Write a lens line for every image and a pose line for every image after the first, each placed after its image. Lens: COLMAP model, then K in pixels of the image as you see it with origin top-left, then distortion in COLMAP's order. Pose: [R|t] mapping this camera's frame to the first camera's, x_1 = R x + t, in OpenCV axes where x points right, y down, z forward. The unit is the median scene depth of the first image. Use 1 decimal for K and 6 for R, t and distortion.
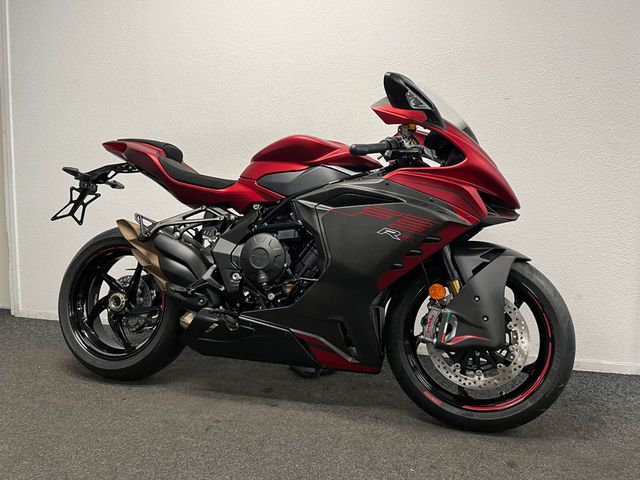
lens RADIAL K [[477.2, 0, 320.0], [0, 477.2, 240.0], [0, 0, 1]] dist [0.024664, -0.003867]
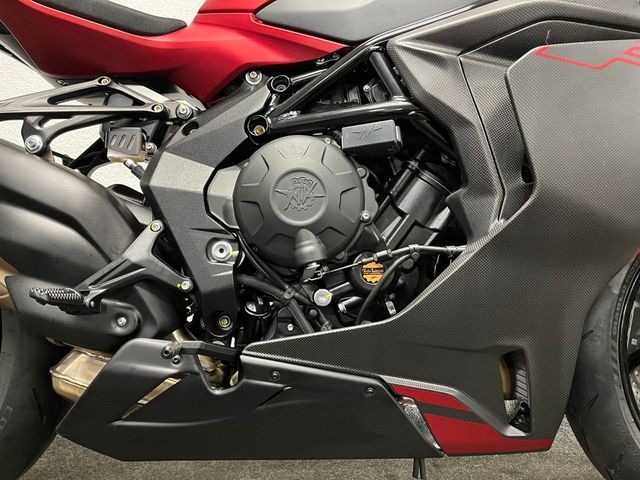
lens RADIAL K [[477.2, 0, 320.0], [0, 477.2, 240.0], [0, 0, 1]] dist [0.024664, -0.003867]
pose [[0.950293, -0.030284, 0.309882, -0.237886], [0.020009, 0.999141, 0.036283, 0.060580], [-0.310715, -0.028279, 0.950083, 0.667828]]
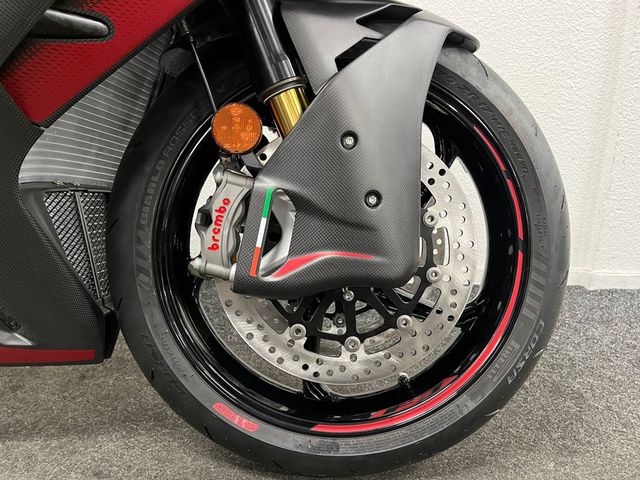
lens RADIAL K [[477.2, 0, 320.0], [0, 477.2, 240.0], [0, 0, 1]] dist [0.024664, -0.003867]
pose [[0.960154, -0.065619, 0.271658, 0.201378], [0.011320, 0.980379, 0.196798, 0.117209], [-0.279241, -0.185881, 0.942058, 0.640916]]
